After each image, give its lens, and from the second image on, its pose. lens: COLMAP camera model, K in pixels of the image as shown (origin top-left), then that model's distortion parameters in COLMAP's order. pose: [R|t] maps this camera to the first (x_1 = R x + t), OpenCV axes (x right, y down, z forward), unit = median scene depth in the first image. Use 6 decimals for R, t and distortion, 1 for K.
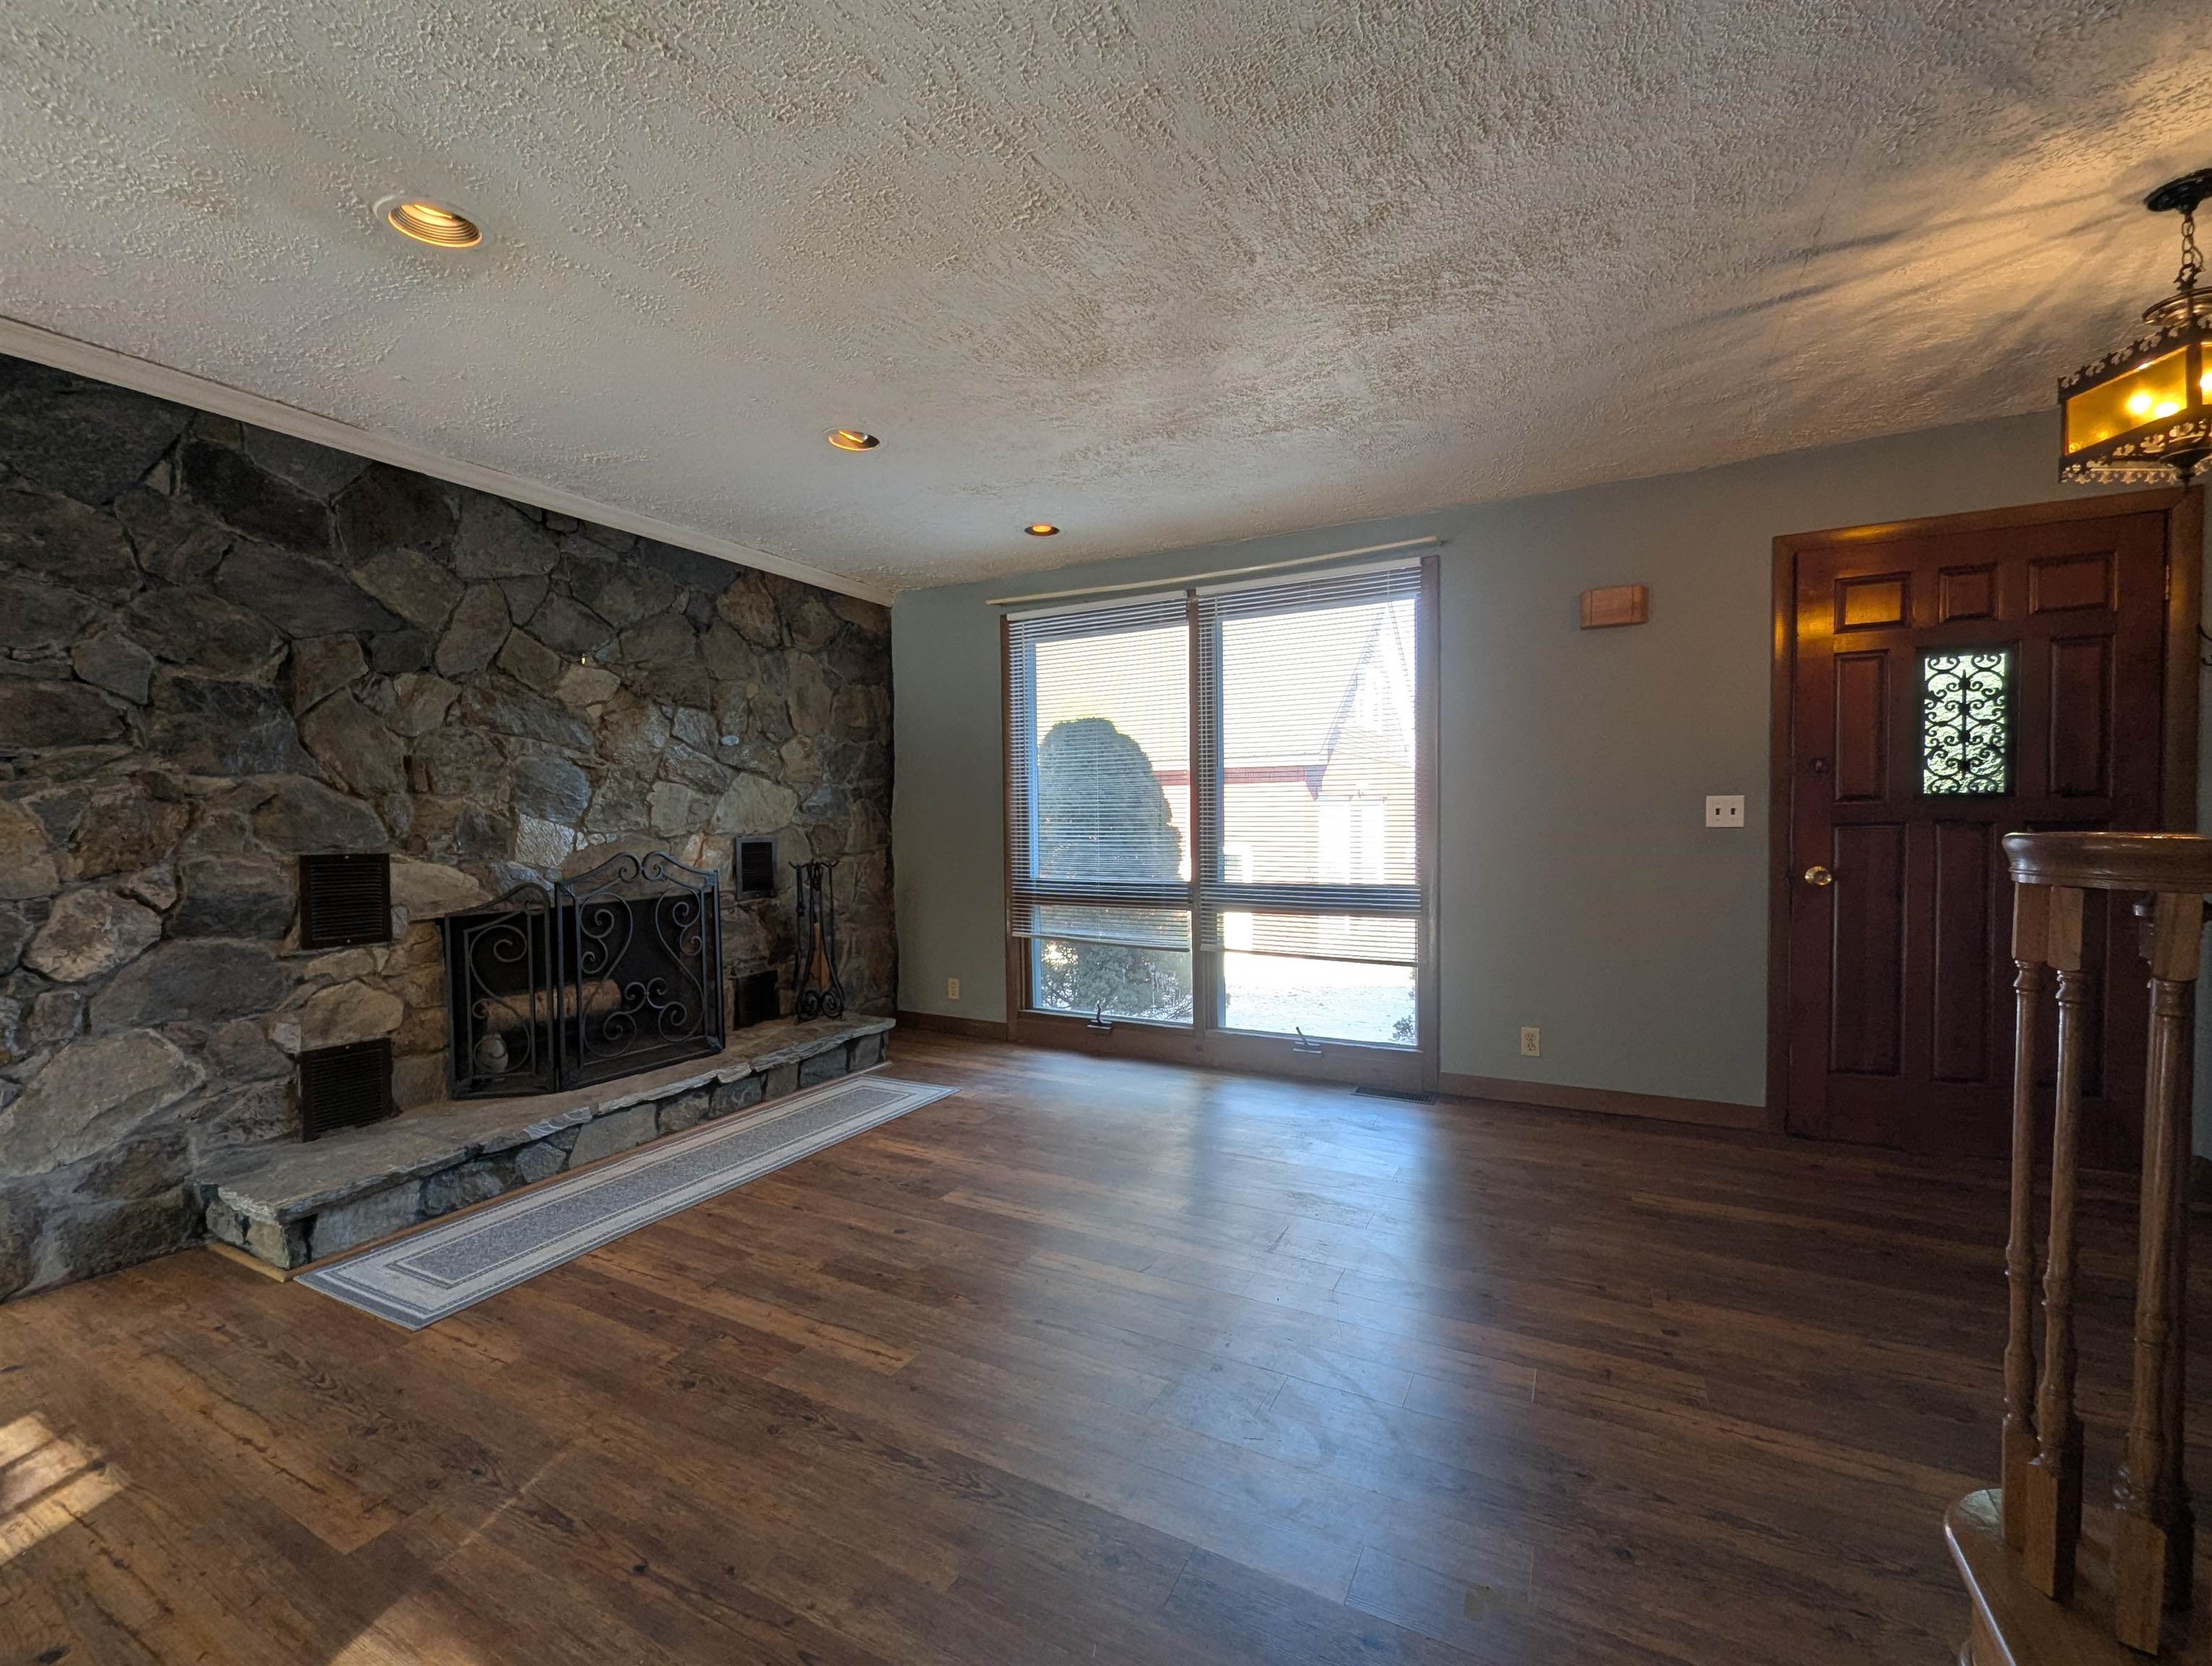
lens RADIAL K [[920.9, 0, 1120.6], [0, 920.9, 848.8], [0, 0, 1]] dist [-0.003769, 0.000484]
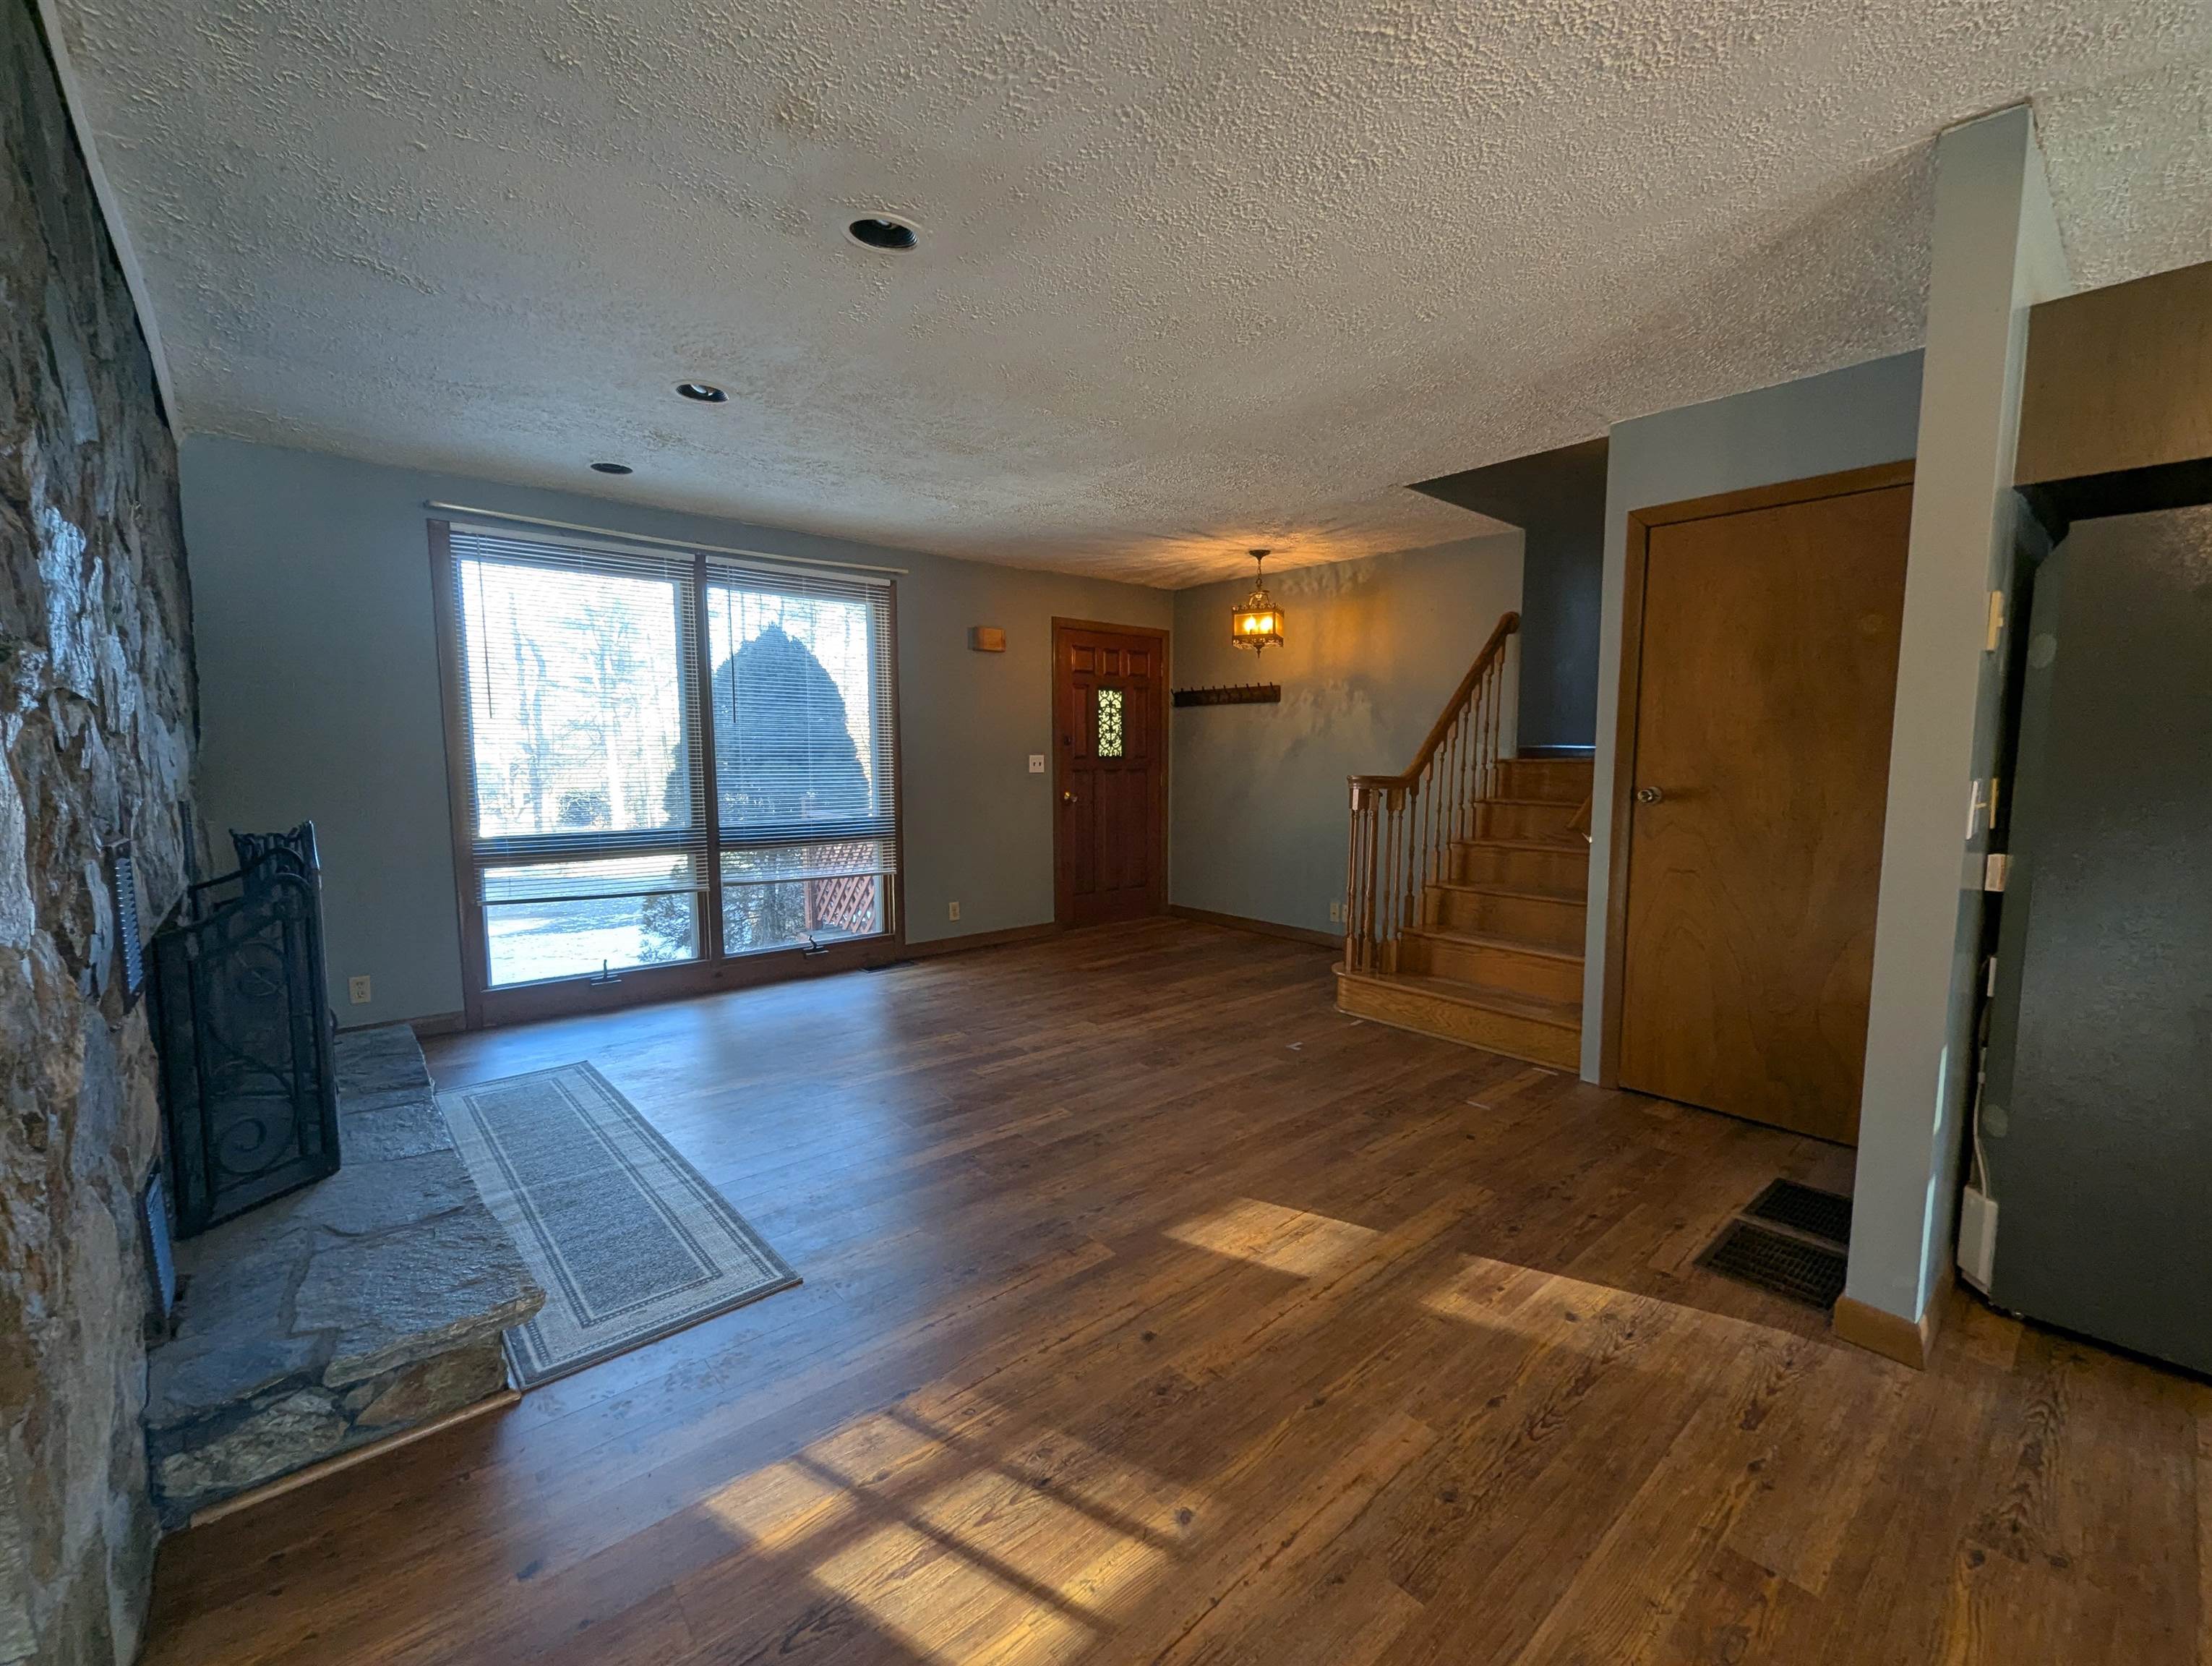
lens RADIAL K [[920.9, 0, 1112.5], [0, 920.9, 856.2], [0, 0, 1]] dist [-0.003769, 0.000484]
pose [[0.362657, -0.093385, 0.927232, -1.077906], [0.025167, 0.995585, 0.090425, -0.022394], [-0.931583, -0.009457, 0.363407, 0.214437]]
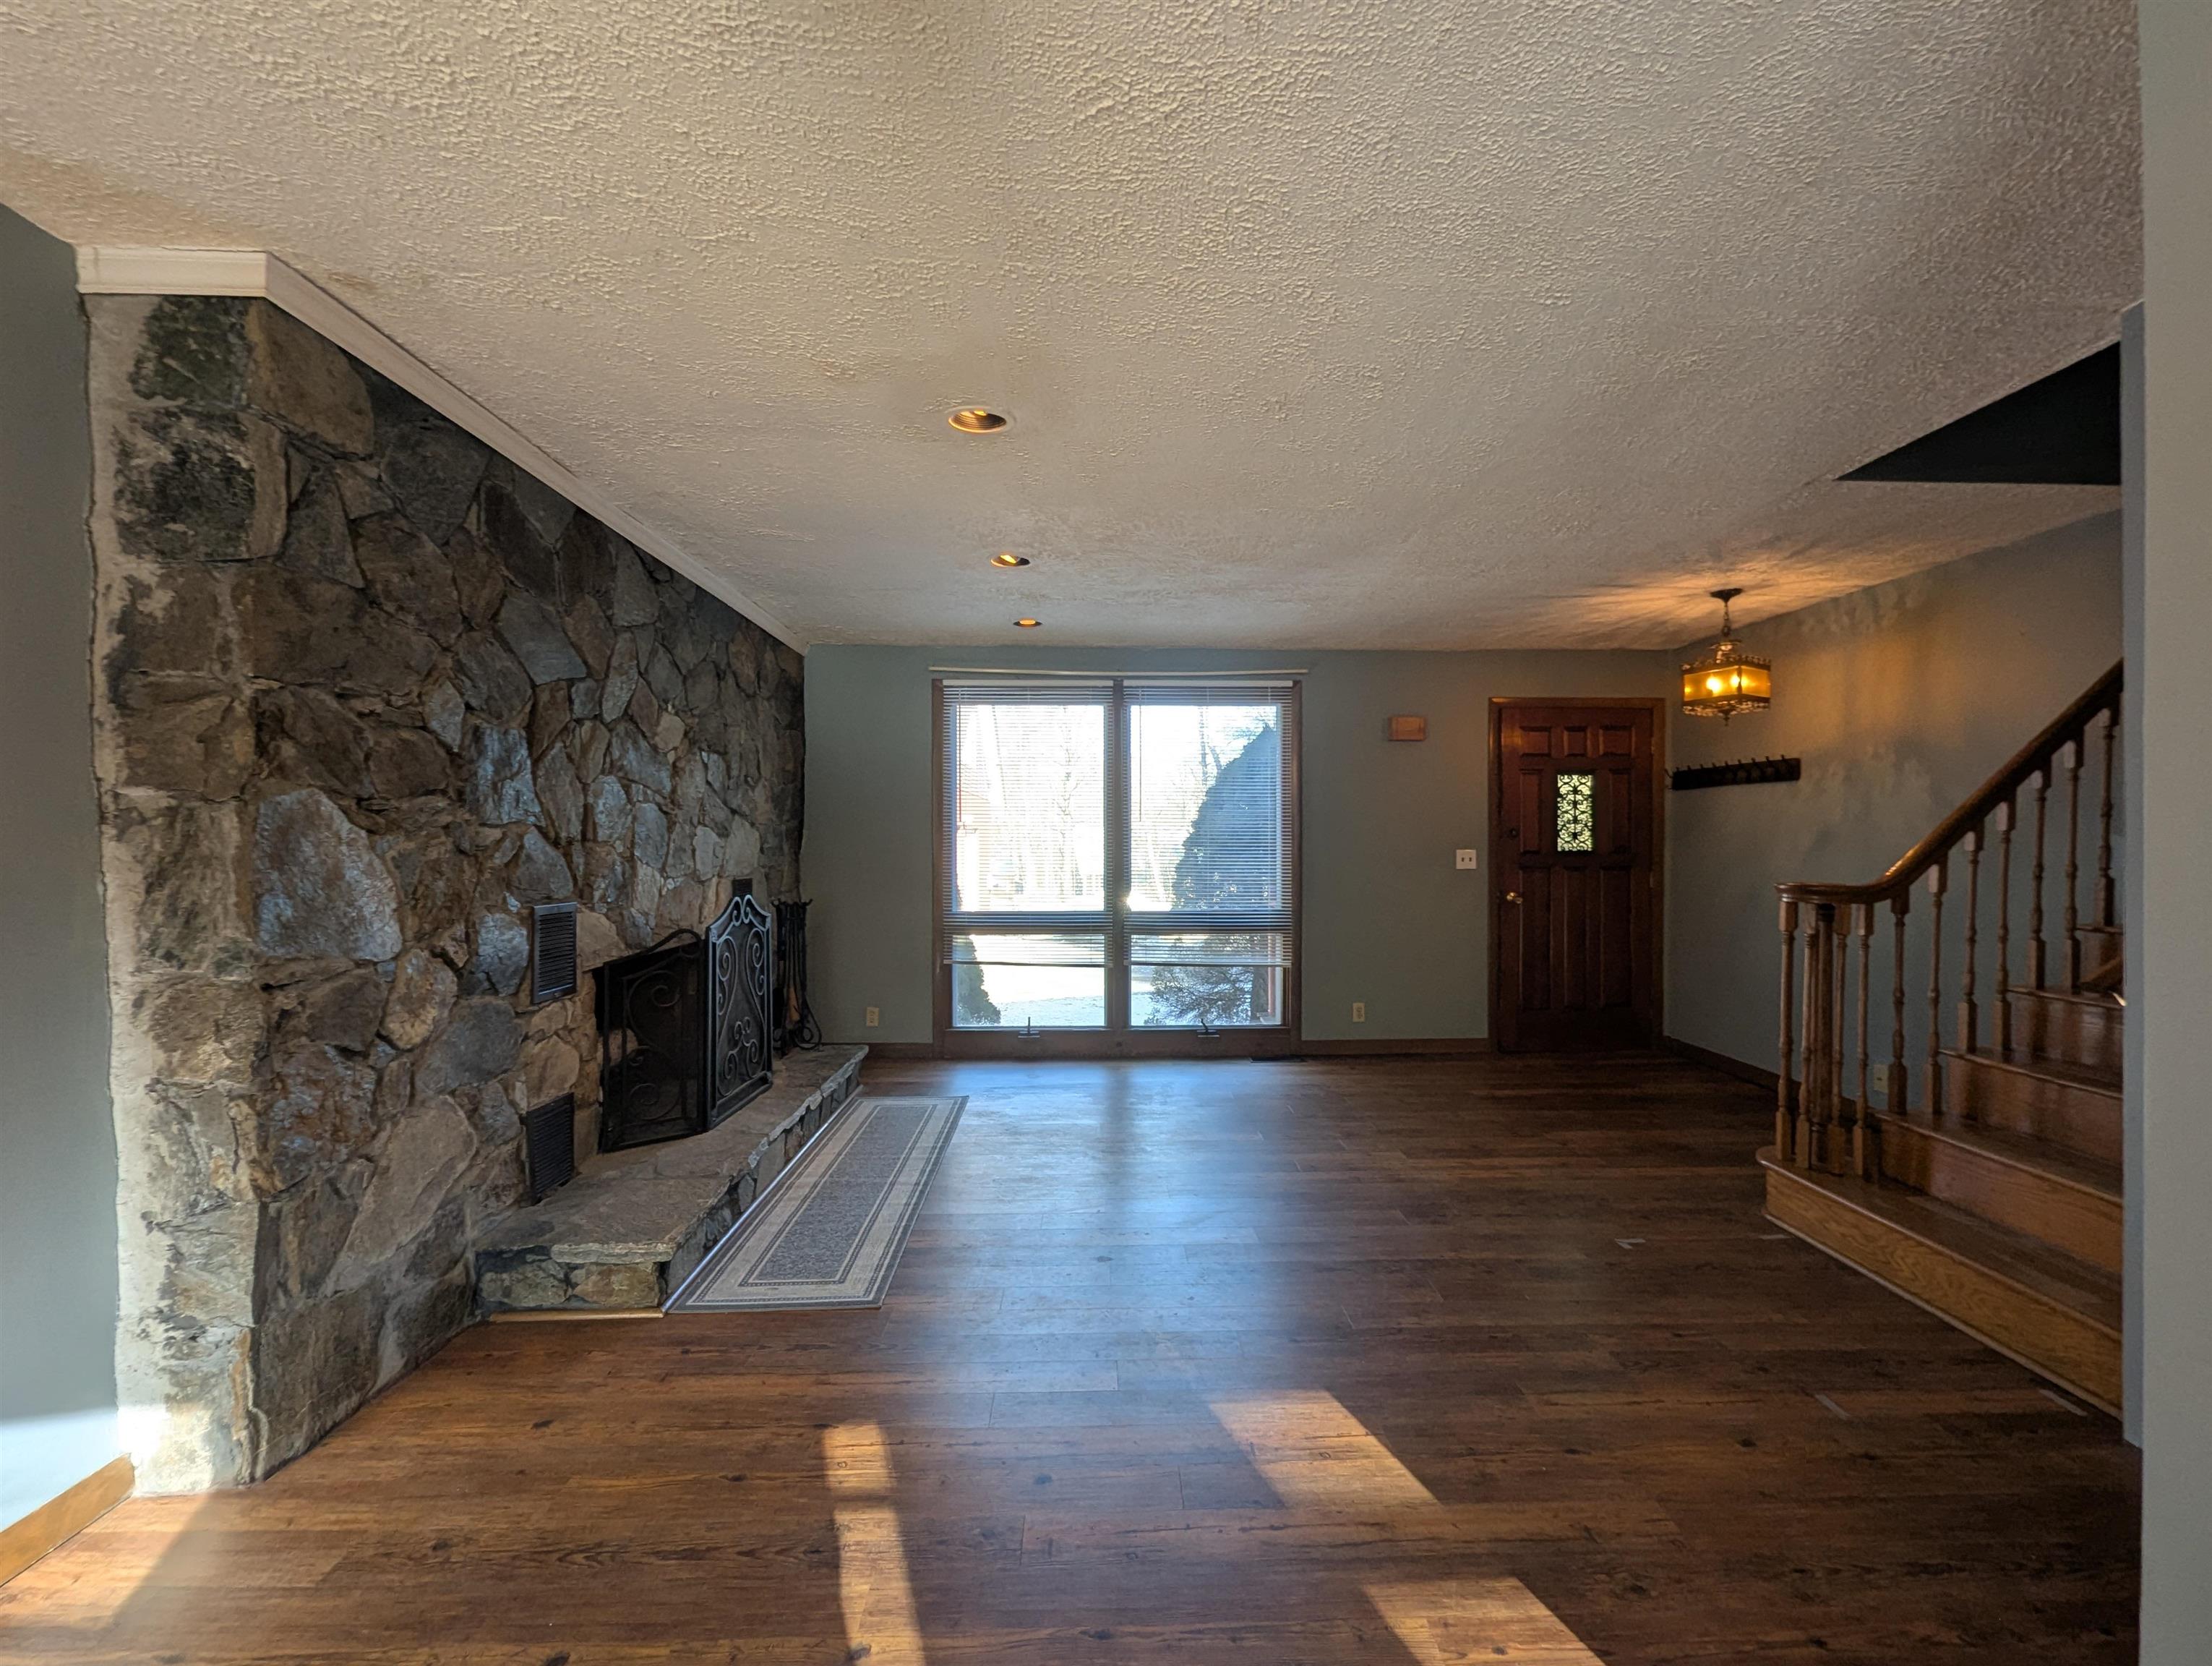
lens RADIAL K [[920.9, 0, 1117.5], [0, 920.9, 847.9], [0, 0, 1]] dist [-0.003769, 0.000484]
pose [[0.871325, 0.007722, 0.490646, -0.753536], [0.006201, 0.999623, -0.026745, -0.023231], [-0.490667, 0.026346, 0.870949, -0.137187]]
